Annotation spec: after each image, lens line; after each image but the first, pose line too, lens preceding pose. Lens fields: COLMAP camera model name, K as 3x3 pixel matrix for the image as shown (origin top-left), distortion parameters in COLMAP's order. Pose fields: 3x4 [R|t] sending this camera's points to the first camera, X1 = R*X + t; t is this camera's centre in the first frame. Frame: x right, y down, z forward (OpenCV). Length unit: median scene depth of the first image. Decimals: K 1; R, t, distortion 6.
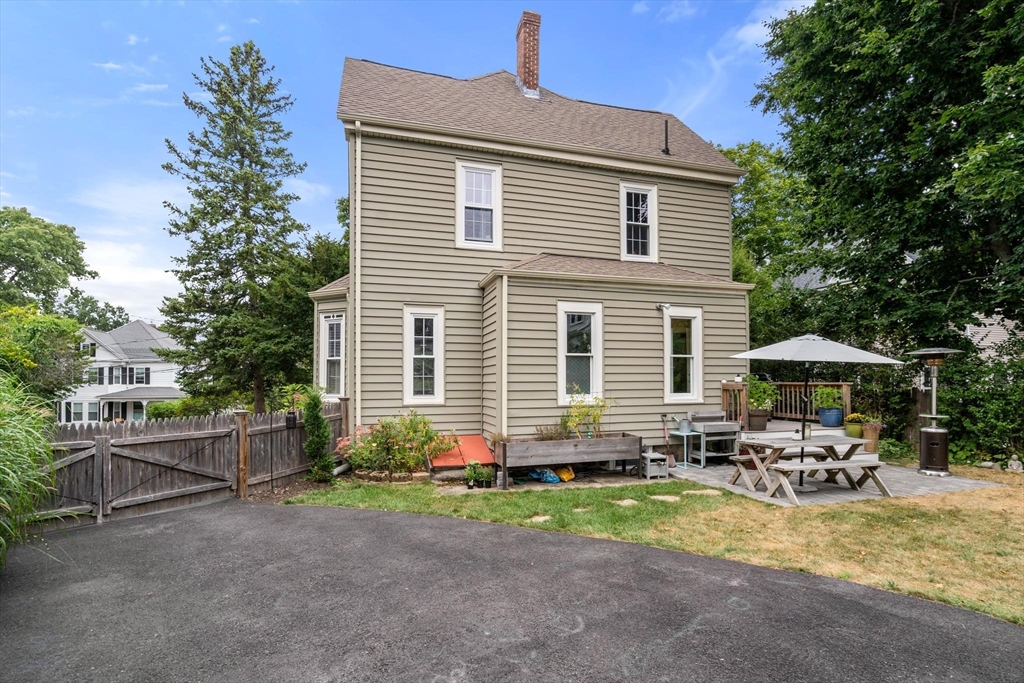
lens RADIAL K [[477.1, 0, 512.1], [0, 477.1, 378.0], [0, 0, 1]] dist [0.000490, 0.000244]
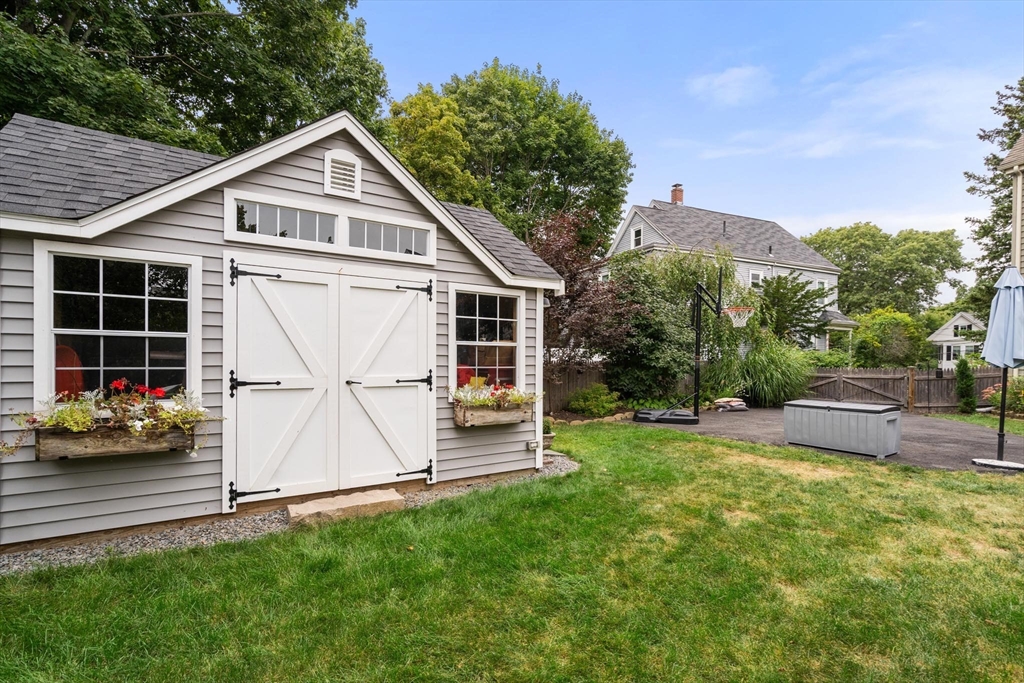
lens RADIAL K [[471.7, 0, 492.4], [0, 471.7, 361.6], [0, 0, 1]] dist [0.000119, 0.000438]
pose [[-0.013689, 0.006730, -0.999884, 1.066577], [-0.003871, 0.999969, 0.006783, 0.034529], [0.999899, 0.003964, -0.013663, -0.508269]]
